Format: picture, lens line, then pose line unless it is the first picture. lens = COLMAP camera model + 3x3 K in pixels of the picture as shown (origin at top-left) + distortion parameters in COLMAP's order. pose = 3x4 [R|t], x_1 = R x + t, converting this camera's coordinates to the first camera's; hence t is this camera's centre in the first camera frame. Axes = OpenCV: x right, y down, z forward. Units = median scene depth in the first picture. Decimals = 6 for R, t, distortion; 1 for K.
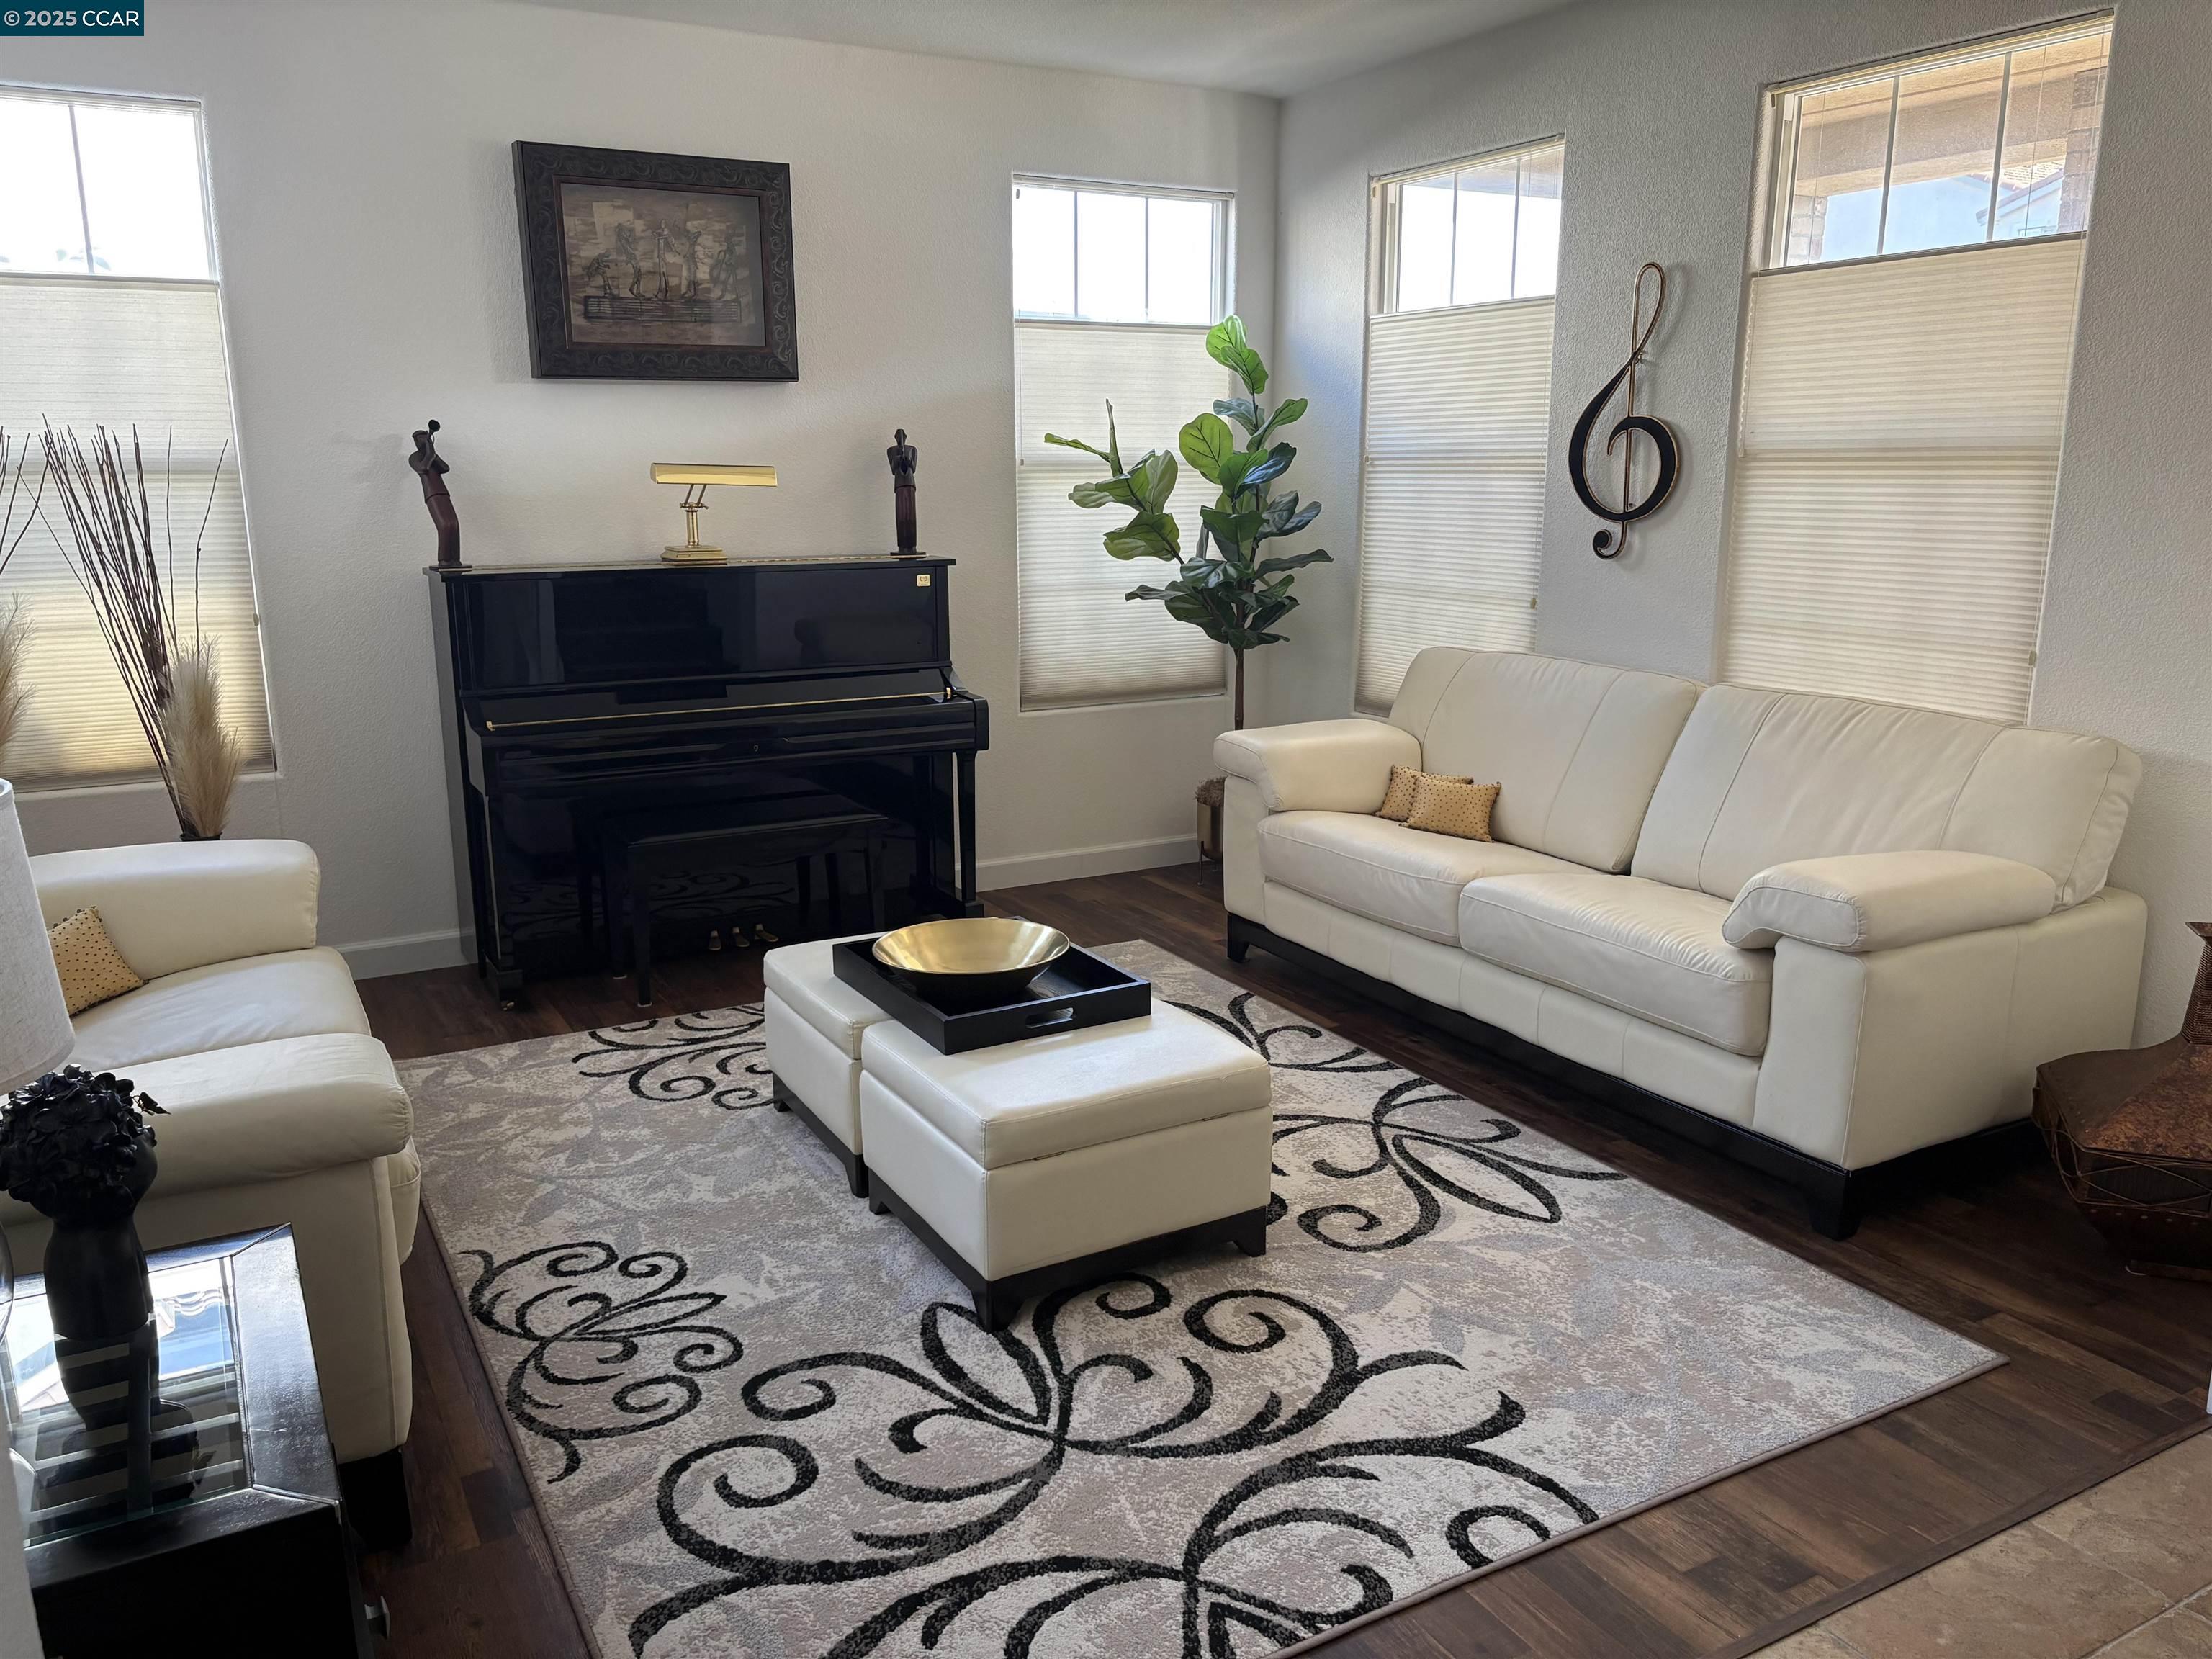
lens RADIAL K [[1689.9, 0, 1104.9], [0, 1689.9, 826.7], [0, 0, 1]] dist [0.057272, -0.033129]
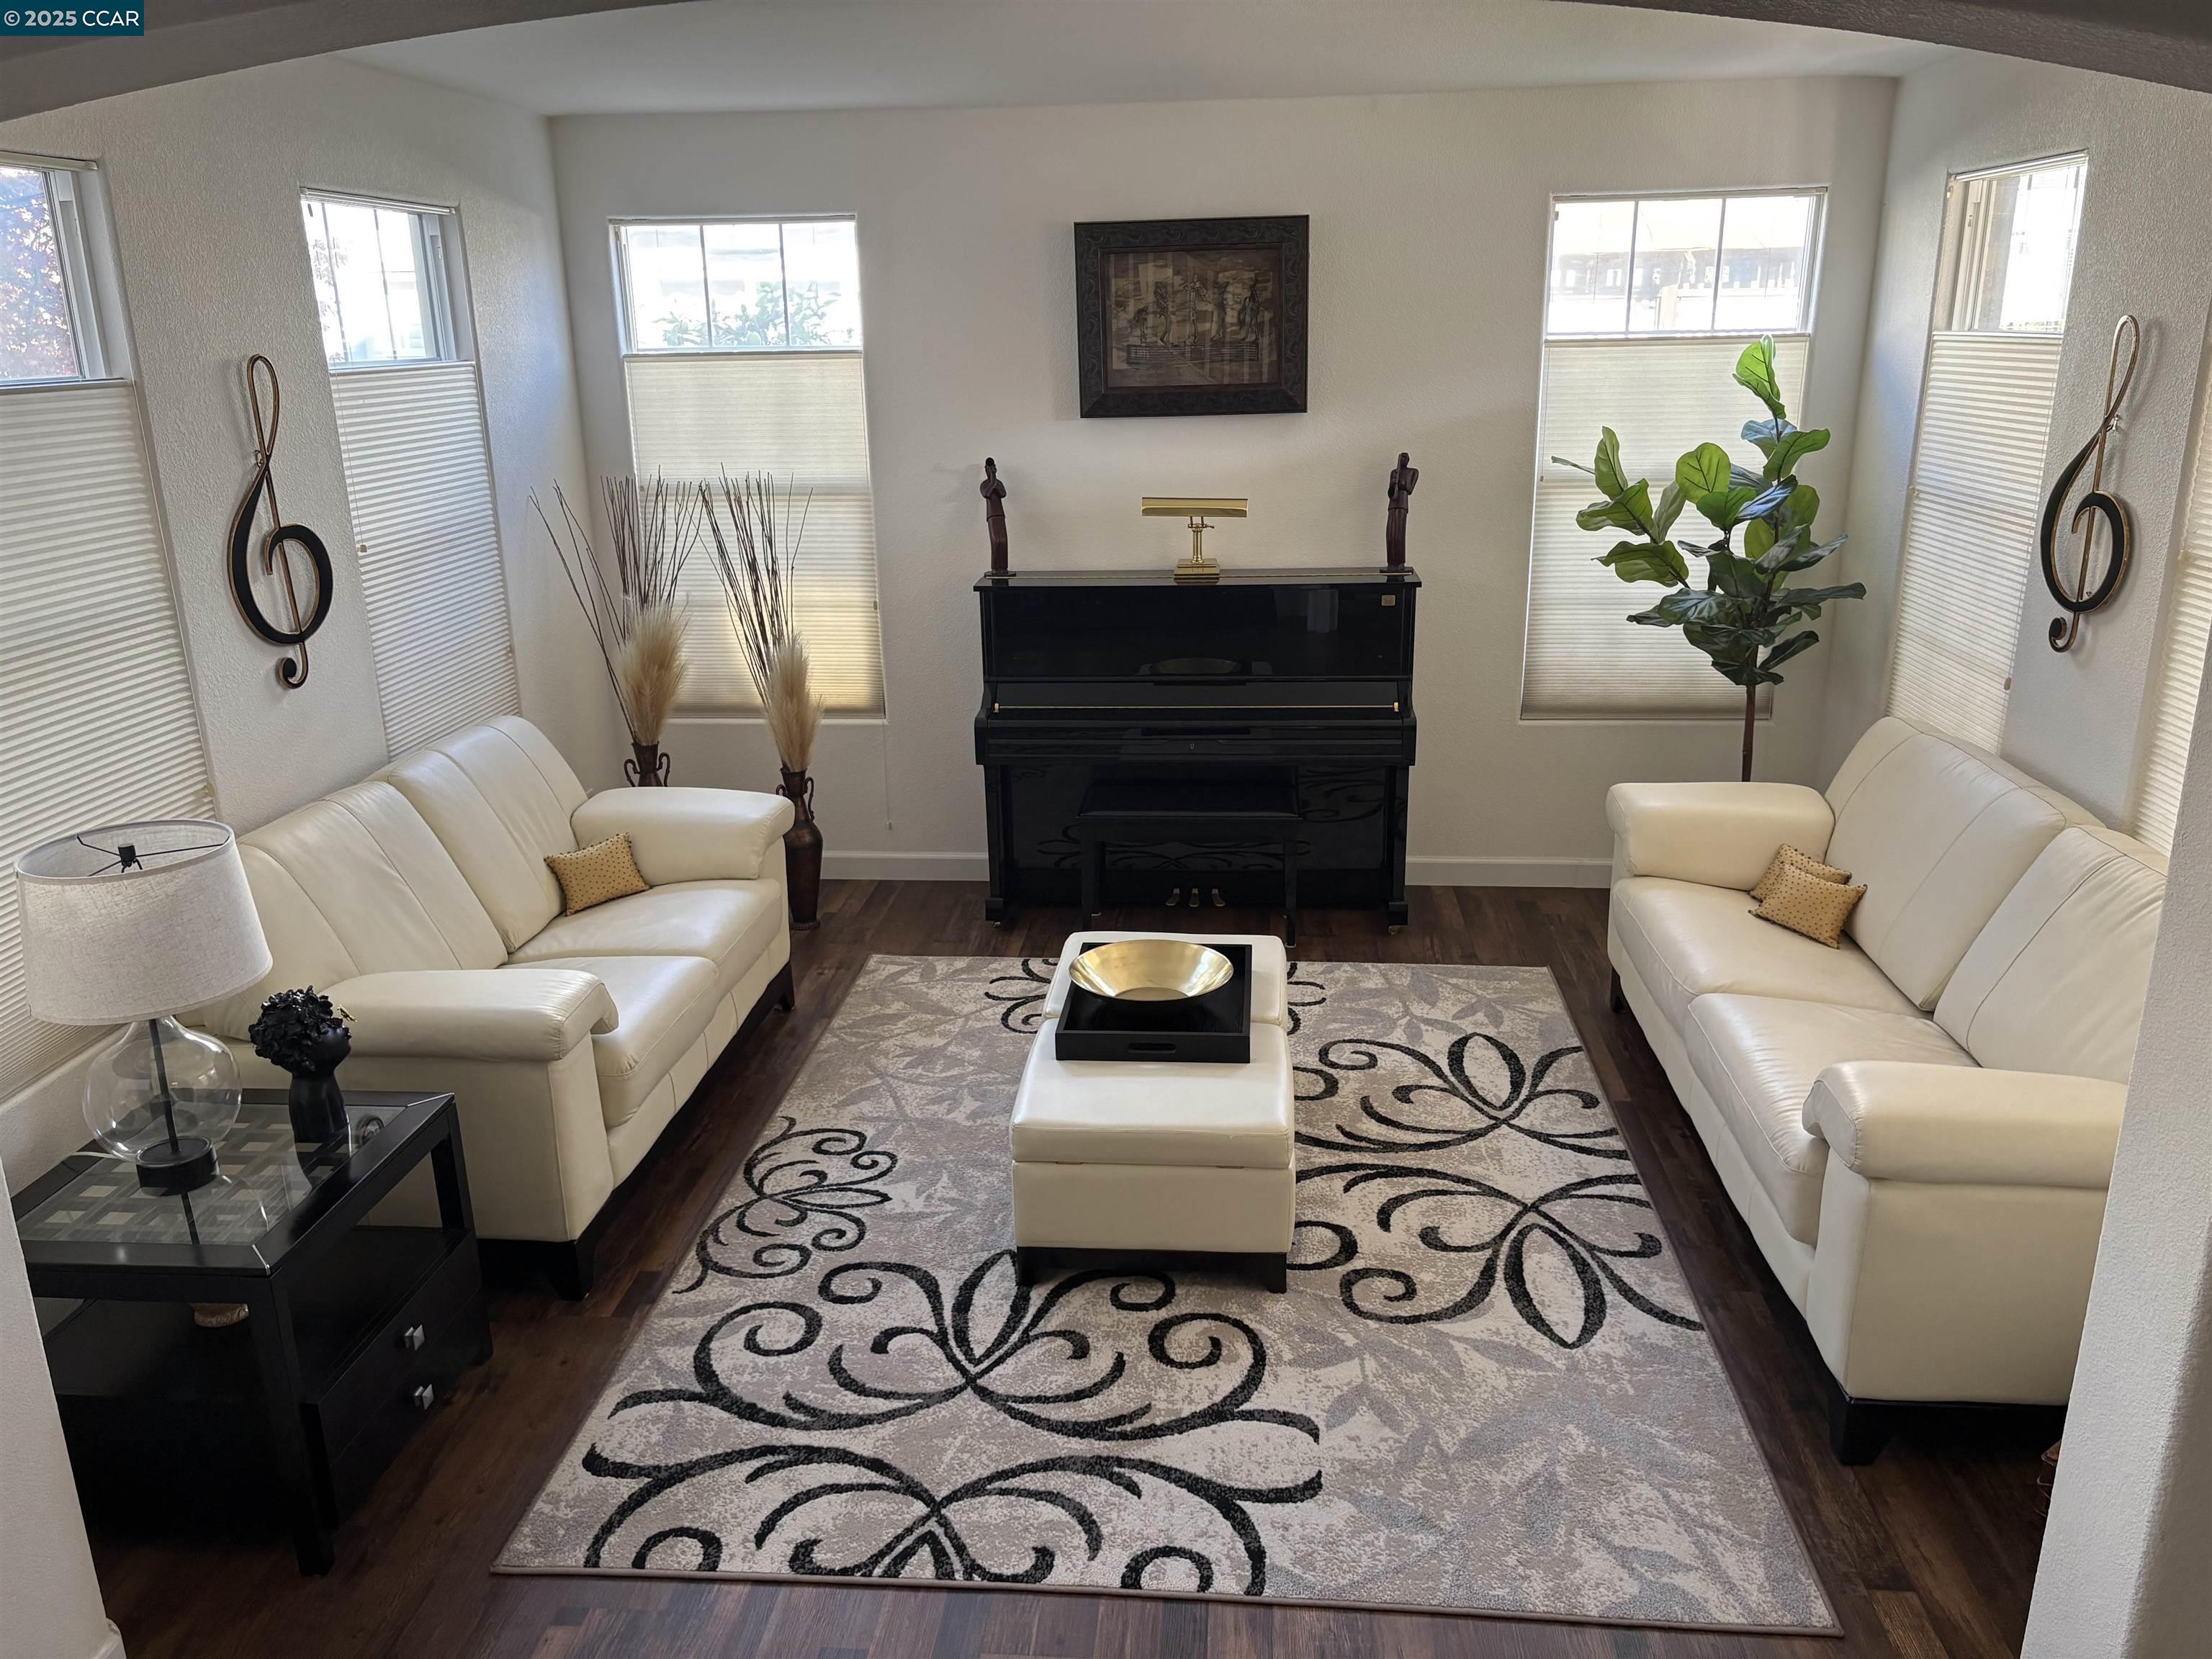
lens RADIAL K [[1689.9, 0, 1096.0], [0, 1689.9, 824.9], [0, 0, 1]] dist [0.057272, -0.033129]
pose [[0.825881, 0.151541, -0.543099, 0.505659], [-0.106702, 0.987807, 0.113368, -0.156371], [0.553656, -0.035679, 0.831981, -0.004698]]
